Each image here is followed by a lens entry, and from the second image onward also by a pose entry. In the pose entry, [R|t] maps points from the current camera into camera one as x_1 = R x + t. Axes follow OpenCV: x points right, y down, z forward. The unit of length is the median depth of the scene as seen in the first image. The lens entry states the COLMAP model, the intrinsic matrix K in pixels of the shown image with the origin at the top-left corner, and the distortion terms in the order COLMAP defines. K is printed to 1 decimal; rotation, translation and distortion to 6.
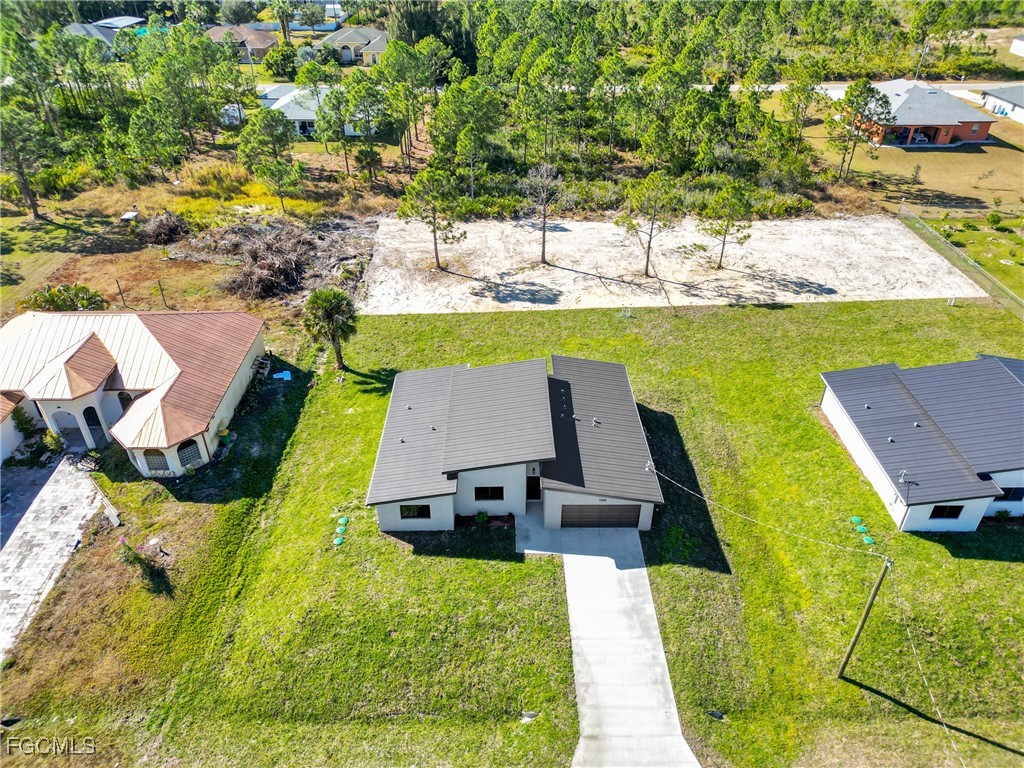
lens RADIAL K [[716.4, 0, 504.4], [0, 716.4, 386.7], [0, 0, 1]] dist [0.080845, -0.082214]
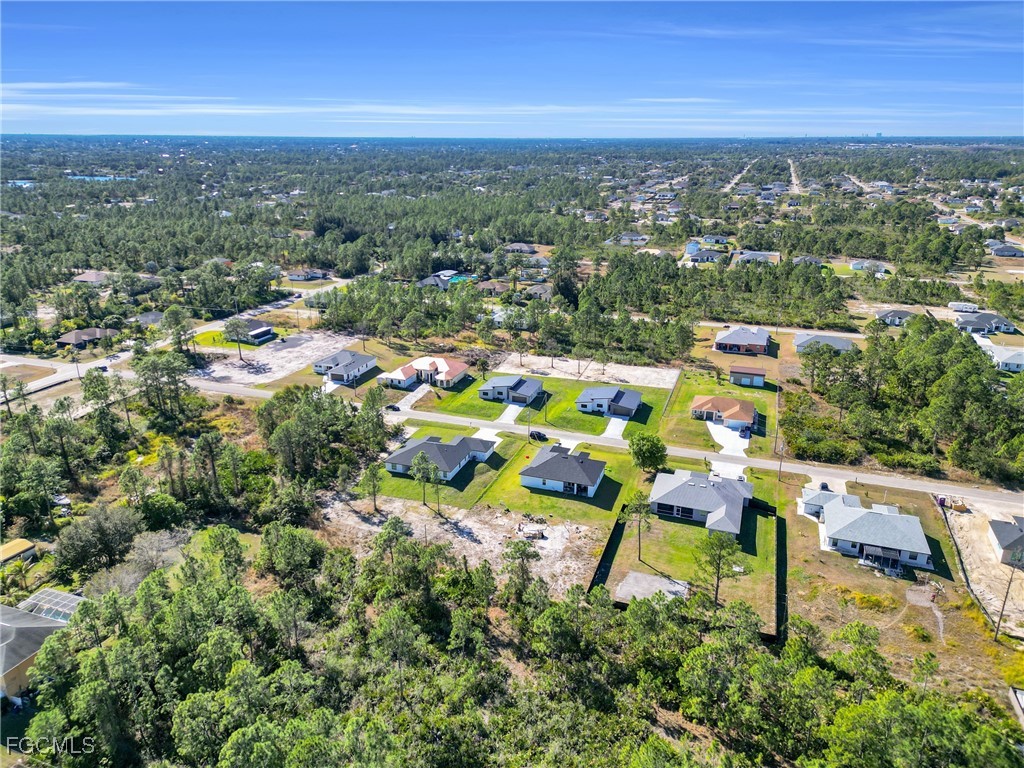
lens RADIAL K [[716.4, 0, 504.4], [0, 716.4, 386.7], [0, 0, 1]] dist [0.080845, -0.082214]
pose [[0.937849, 0.112765, -0.328213, 0.815354], [-0.194695, 0.953850, -0.228613, 0.614686], [0.287286, 0.278306, 0.916522, -1.787428]]
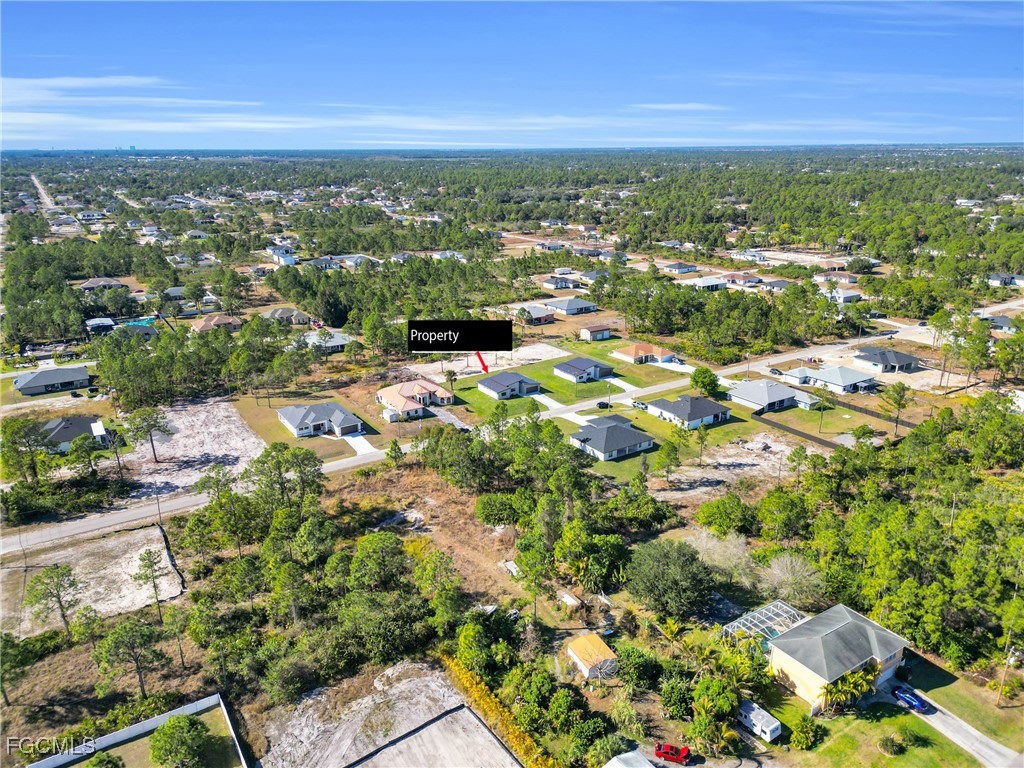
lens RADIAL K [[716.4, 0, 504.4], [0, 716.4, 386.7], [0, 0, 1]] dist [0.080845, -0.082214]
pose [[0.850173, -0.176305, 0.496108, -1.352714], [0.303860, 0.933809, -0.188866, 0.552142], [-0.429971, 0.311316, 0.847471, -1.752832]]
